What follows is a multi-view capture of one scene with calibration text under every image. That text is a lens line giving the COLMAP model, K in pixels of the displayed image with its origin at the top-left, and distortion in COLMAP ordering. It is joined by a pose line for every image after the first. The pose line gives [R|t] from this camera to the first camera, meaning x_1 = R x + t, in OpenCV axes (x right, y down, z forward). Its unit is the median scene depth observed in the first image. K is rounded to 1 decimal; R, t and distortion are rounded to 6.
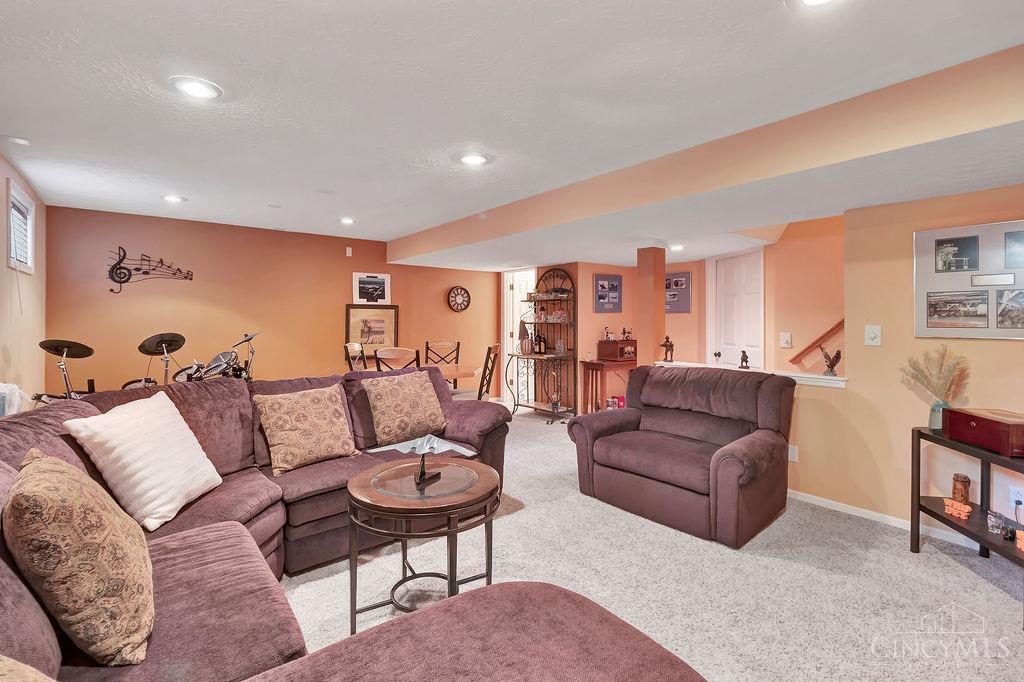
lens RADIAL K [[475.8, 0, 498.4], [0, 475.8, 334.0], [0, 0, 1]] dist [0.002221, 0.000088]
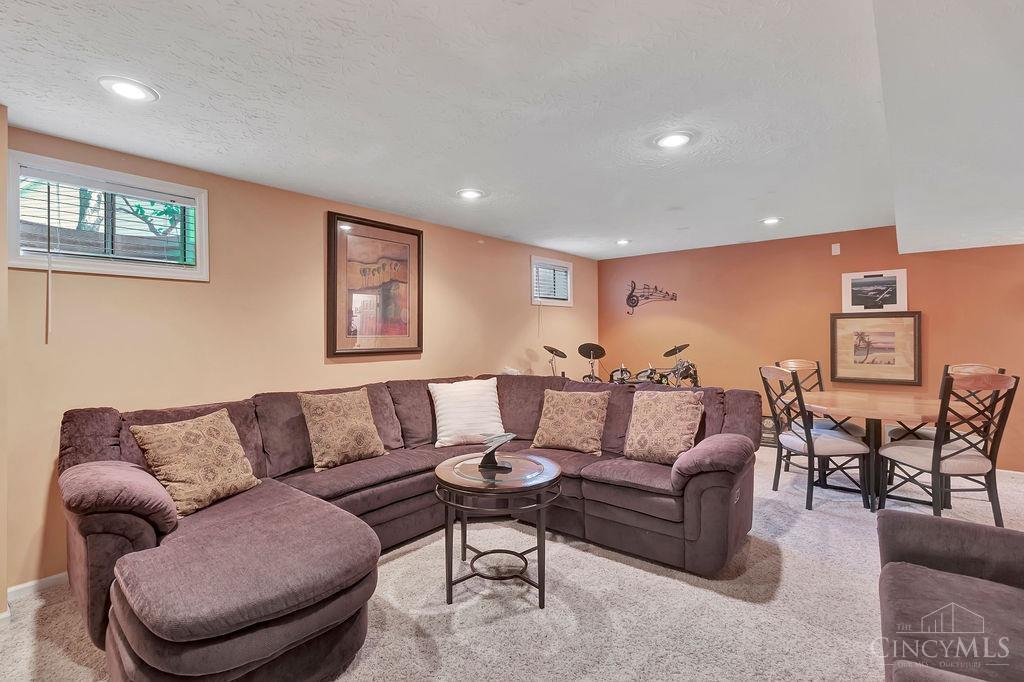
lens RADIAL K [[475.8, 0, 498.4], [0, 475.8, 334.0], [0, 0, 1]] dist [0.002221, 0.000088]
pose [[0.214831, -0.005074, -0.976638, 0.357073], [-0.023790, 0.999663, -0.010427, -0.005232], [0.976362, 0.025475, 0.214637, 0.261516]]
